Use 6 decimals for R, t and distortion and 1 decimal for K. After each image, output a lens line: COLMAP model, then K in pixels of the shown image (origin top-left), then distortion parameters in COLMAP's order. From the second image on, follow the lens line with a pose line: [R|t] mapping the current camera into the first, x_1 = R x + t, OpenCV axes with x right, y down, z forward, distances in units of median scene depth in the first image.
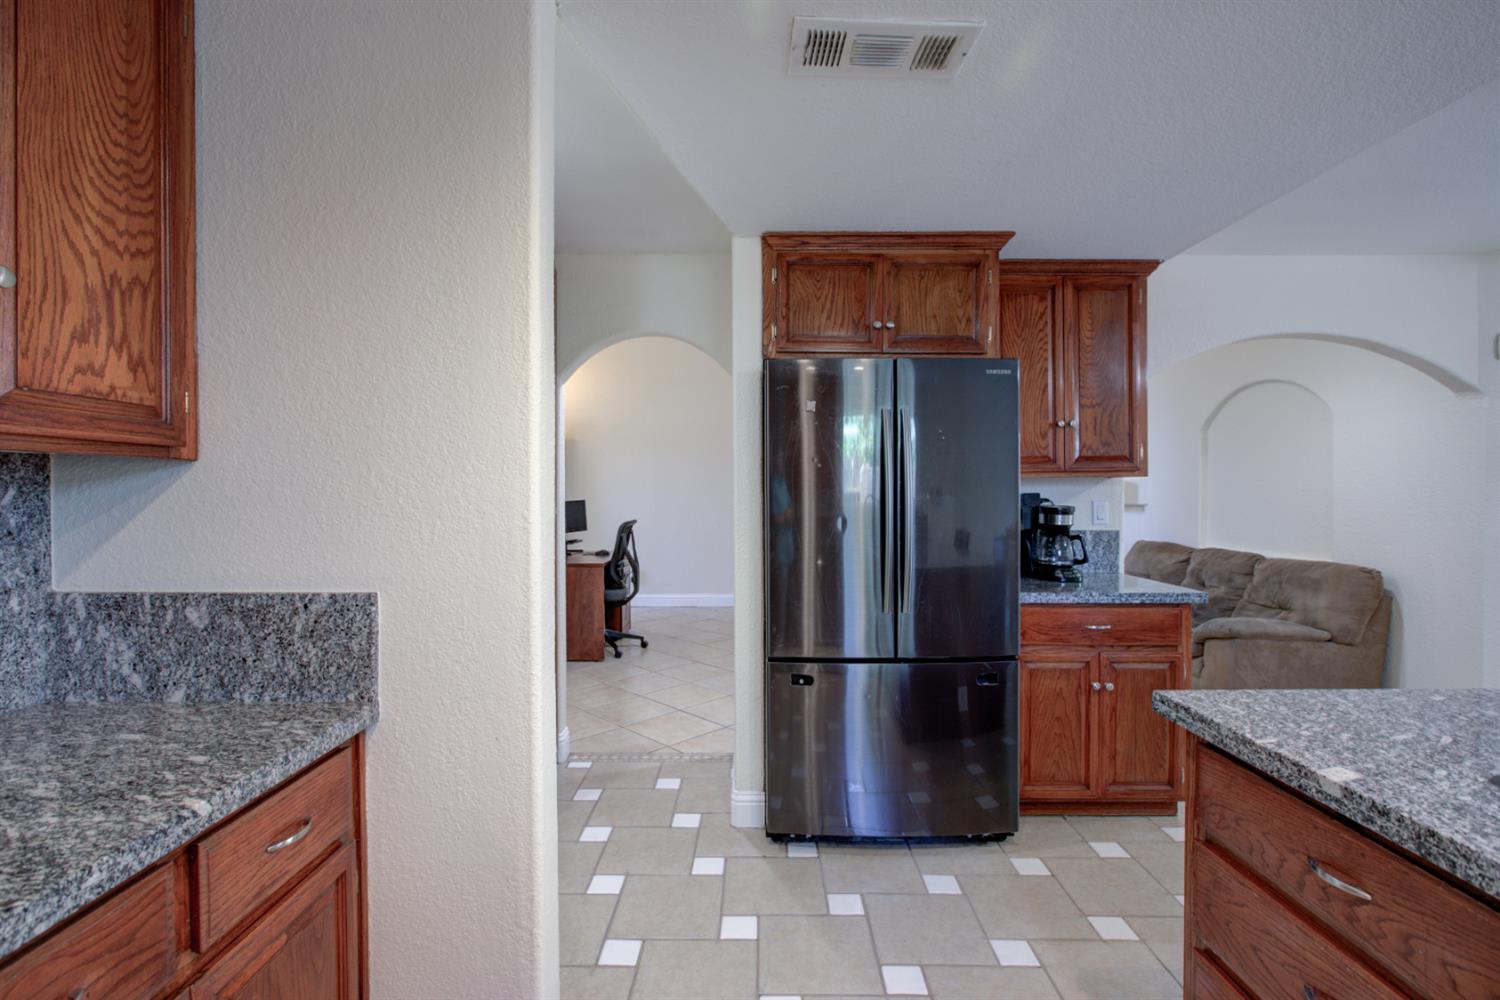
lens RADIAL K [[686.5, 0, 749.4], [0, 686.5, 496.8], [0, 0, 1]] dist [-0.005642, 0.000340]
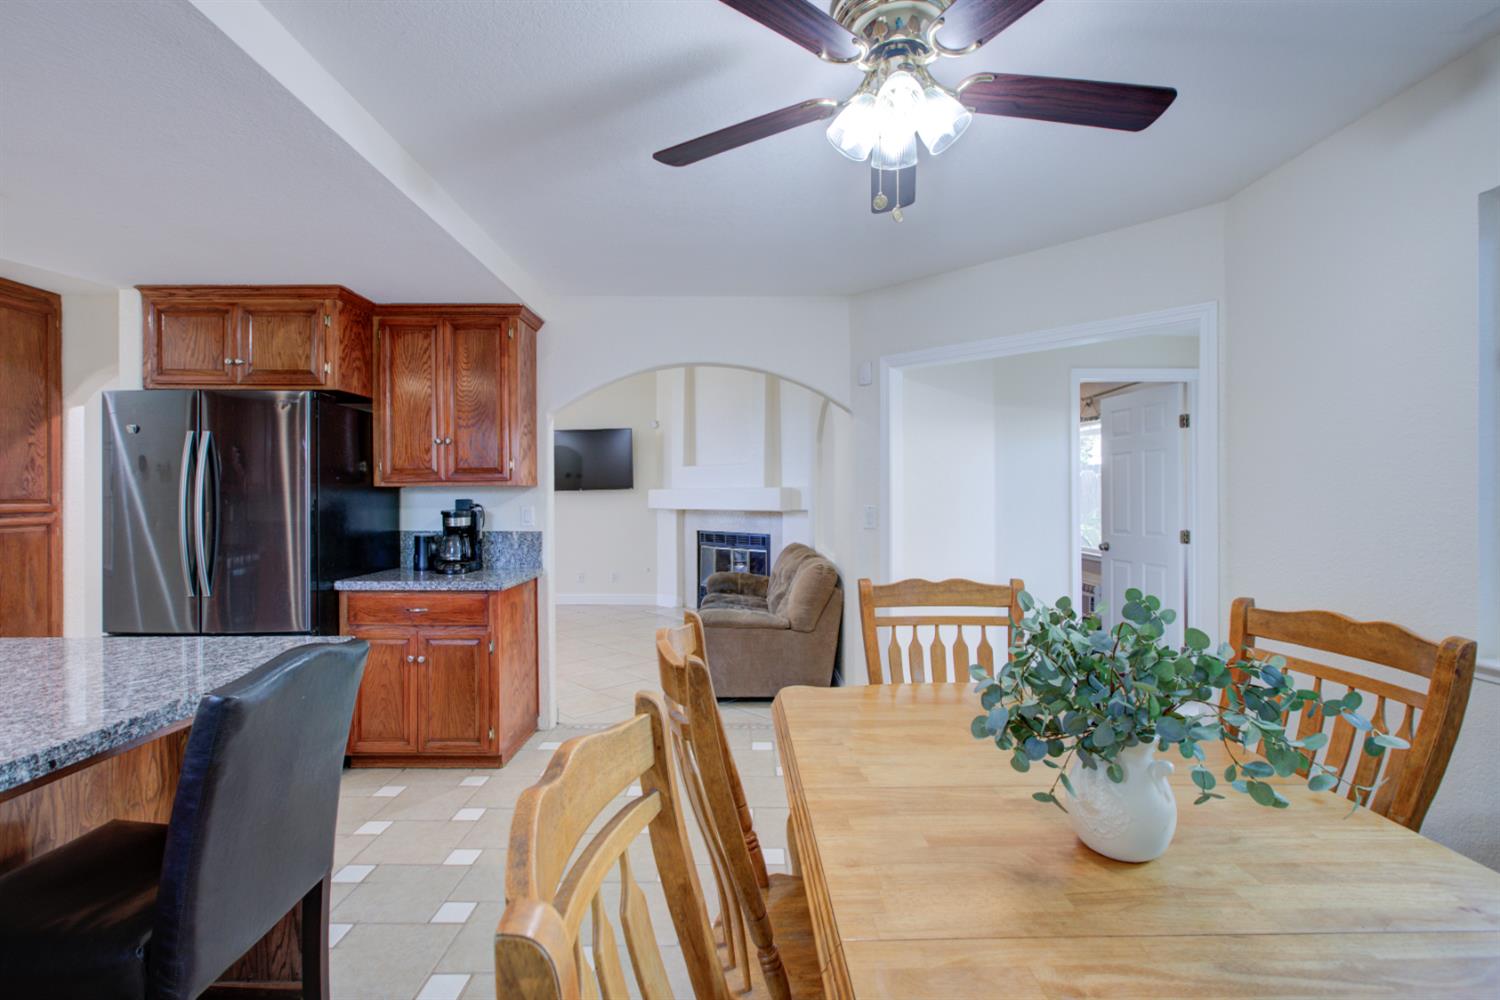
lens RADIAL K [[686.5, 0, 749.4], [0, 686.5, 496.8], [0, 0, 1]] dist [-0.005642, 0.000340]
pose [[0.999991, 0.001382, 0.004006, 1.094036], [-0.001350, 0.999969, -0.007771, -0.001249], [-0.004016, 0.007765, 0.999962, -0.214709]]
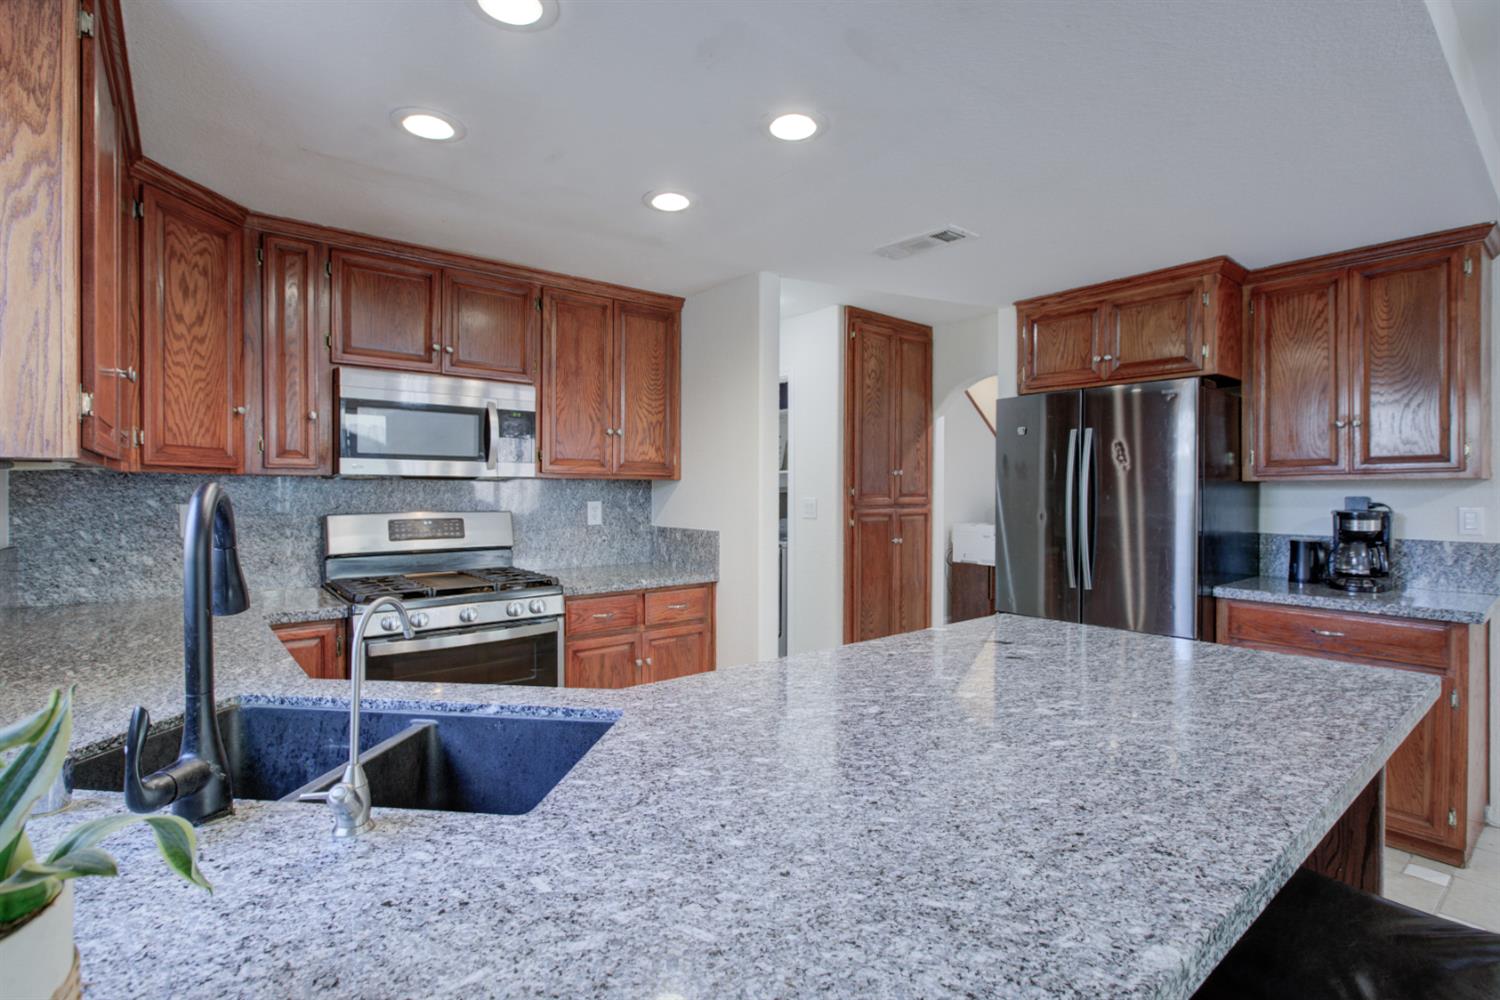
lens RADIAL K [[712.0, 0, 750.9], [0, 712.0, 495.8], [0, 0, 1]] dist [-0.000400, 0.000638]
pose [[0.629652, 0.008912, -0.776826, 0.781948], [-0.010876, 0.999937, 0.002656, -0.000170], [0.776801, 0.006776, 0.629709, -0.287052]]
